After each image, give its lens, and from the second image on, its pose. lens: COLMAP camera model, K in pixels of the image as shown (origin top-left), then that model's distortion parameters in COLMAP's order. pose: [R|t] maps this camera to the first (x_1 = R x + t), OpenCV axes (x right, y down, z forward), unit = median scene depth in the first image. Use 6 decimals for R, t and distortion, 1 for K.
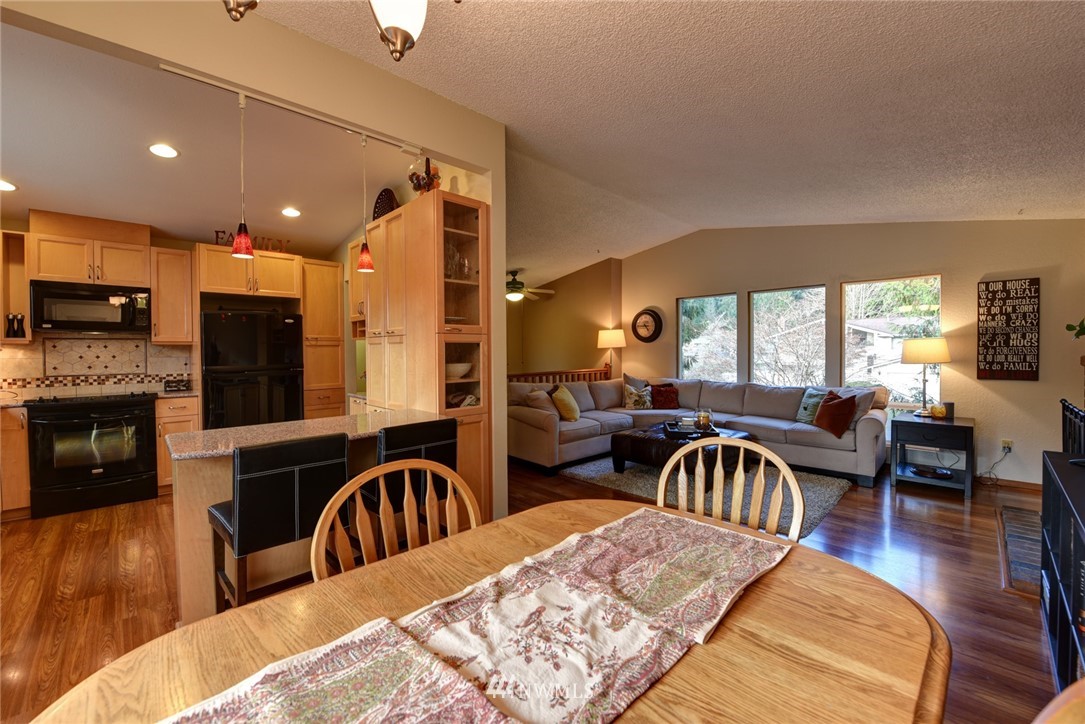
lens RADIAL K [[438.1, 0, 544.8], [0, 438.1, 359.4], [0, 0, 1]] dist [-0.019132, -0.000144]
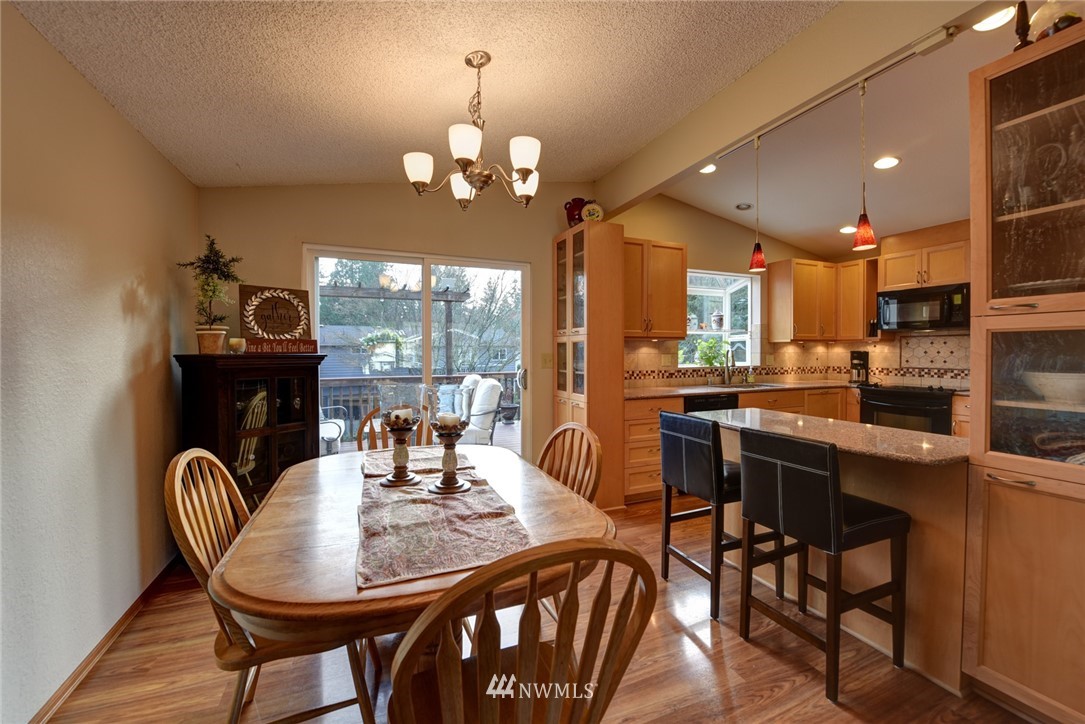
lens RADIAL K [[433.2, 0, 547.6], [0, 433.2, 357.5], [0, 0, 1]] dist [-0.012066, -0.000036]
pose [[-0.361740, 0.022038, -0.932019, 0.354778], [-0.015311, 0.999445, 0.029575, -0.009874], [0.932153, 0.024969, -0.361202, 0.482653]]
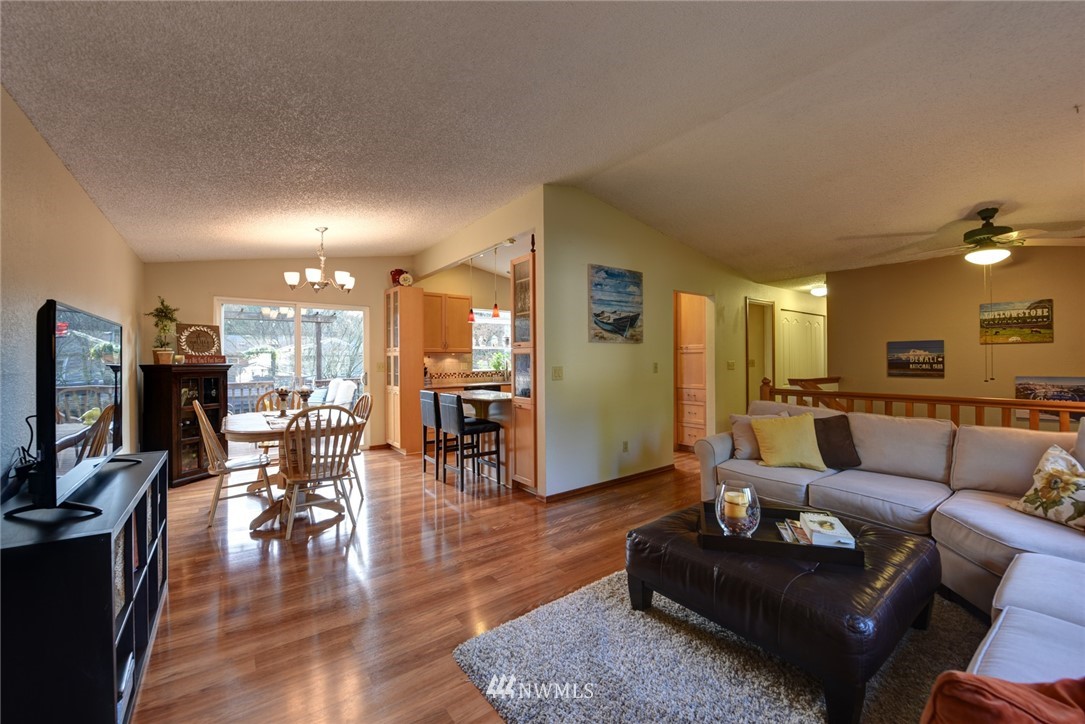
lens RADIAL K [[433.2, 0, 539.7], [0, 433.2, 357.0], [0, 0, 1]] dist [-0.012066, -0.000036]
pose [[-0.140724, 0.003703, -0.990042, 0.942827], [-0.012349, 0.999909, 0.005495, -0.027020], [0.989972, 0.012999, -0.140665, 0.942823]]
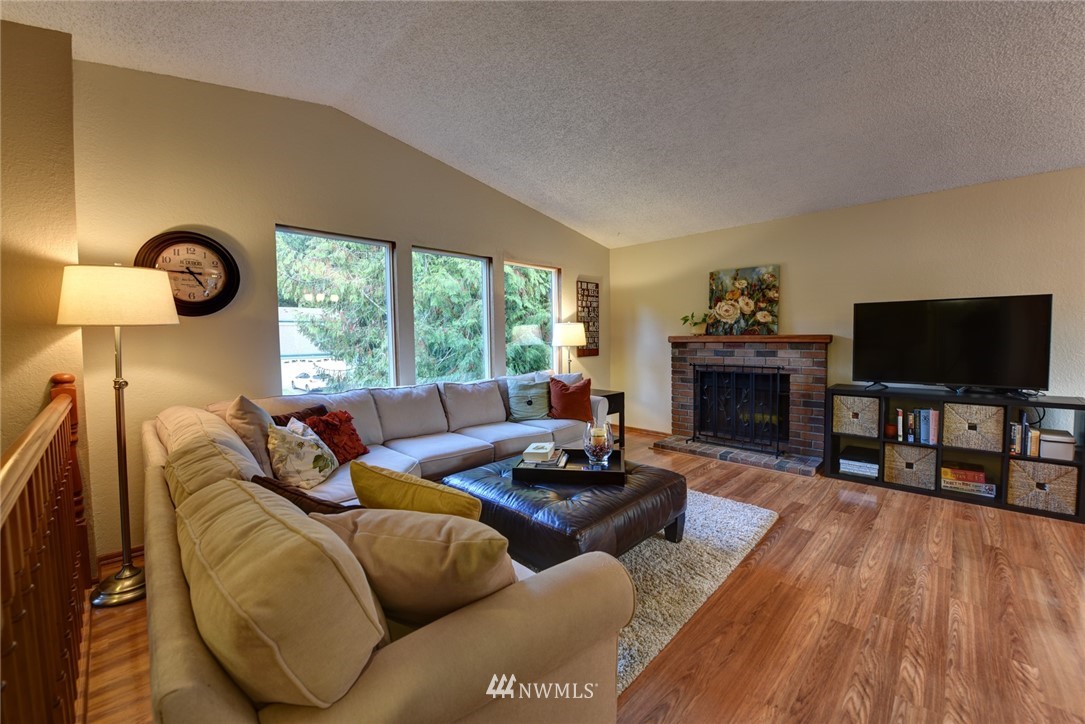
lens RADIAL K [[433.2, 0, 546.5], [0, 433.2, 363.3], [0, 0, 1]] dist [-0.012066, -0.000036]
pose [[-0.017975, -0.051821, 0.998495, -0.305337], [0.031863, 0.998119, 0.052375, -0.005438], [-0.999331, 0.032757, -0.016290, 1.200778]]
